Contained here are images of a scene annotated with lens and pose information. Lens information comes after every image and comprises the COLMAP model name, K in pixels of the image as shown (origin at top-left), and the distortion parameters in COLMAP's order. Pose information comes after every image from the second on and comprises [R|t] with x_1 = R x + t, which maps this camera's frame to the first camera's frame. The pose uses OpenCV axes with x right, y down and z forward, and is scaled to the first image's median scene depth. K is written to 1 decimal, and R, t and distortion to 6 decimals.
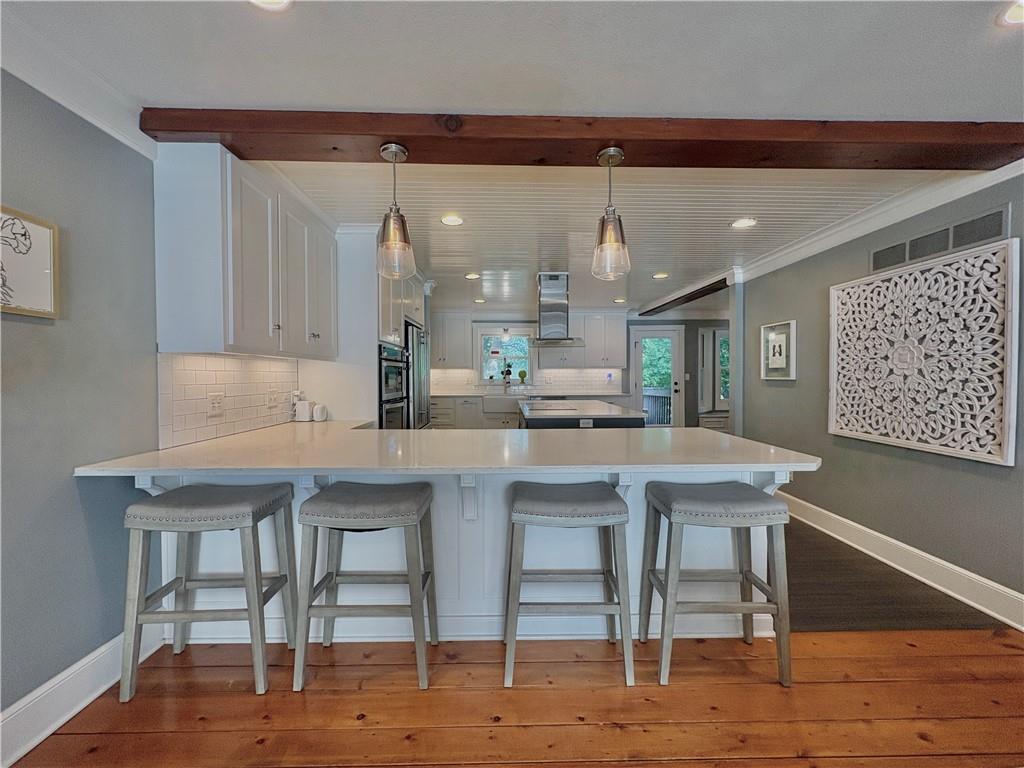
lens RADIAL K [[408.2, 0, 512.0], [0, 408.2, 384.0], [0, 0, 1]] dist [0.000511, 0.000266]
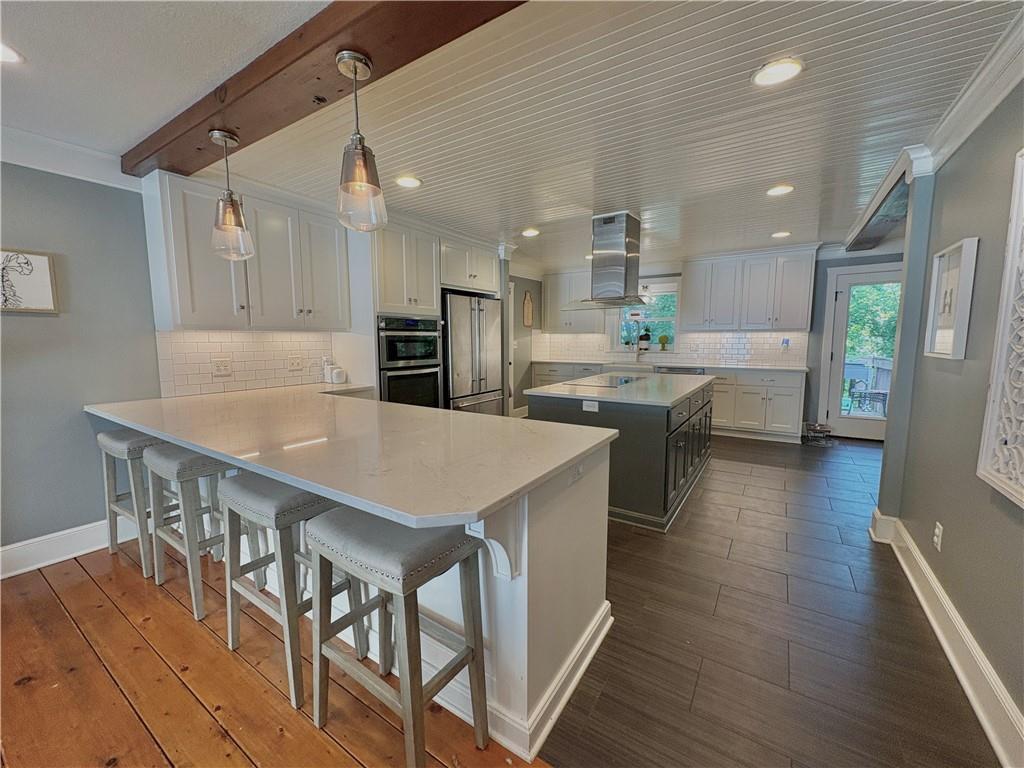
lens RADIAL K [[408.2, 0, 512.0], [0, 408.2, 384.0], [0, 0, 1]] dist [0.000511, 0.000266]
pose [[0.825345, 0.063573, -0.561038, 0.947565], [-0.010957, 0.995257, 0.096657, -0.041538], [0.564522, -0.073628, 0.822127, 0.493991]]
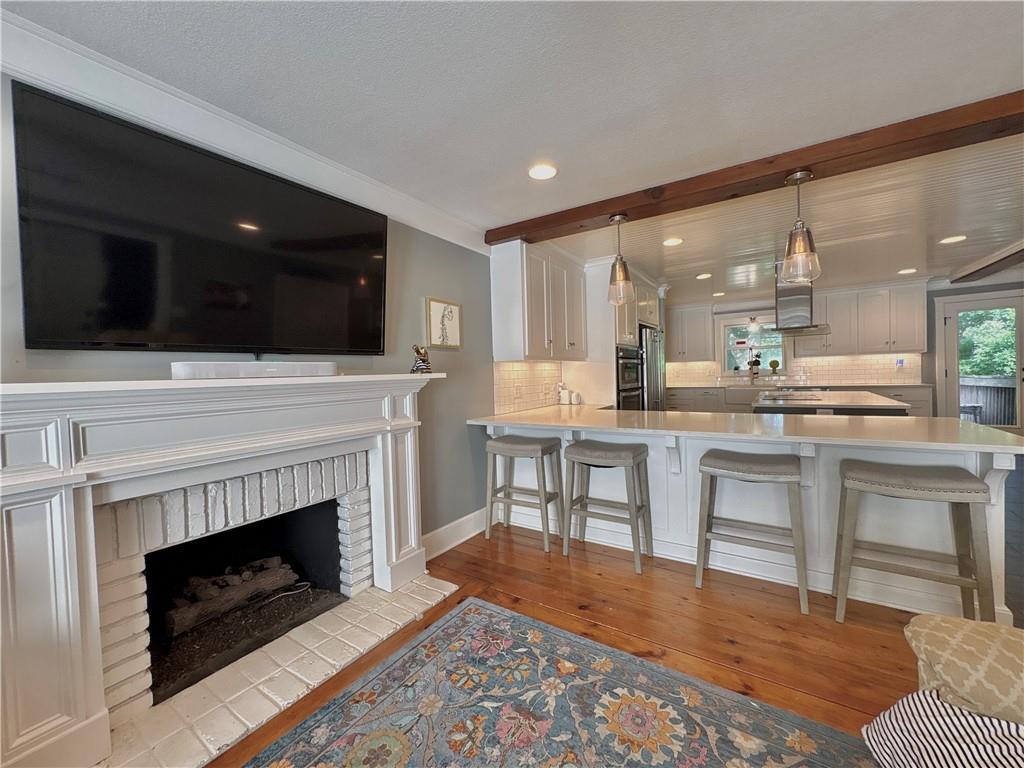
lens RADIAL K [[408.2, 0, 512.0], [0, 408.2, 384.0], [0, 0, 1]] dist [0.000511, 0.000266]
pose [[0.825990, -0.007740, -0.563632, 0.218239], [0.016877, 0.999797, 0.011003, 0.004805], [0.563432, -0.018601, 0.825953, -0.440609]]
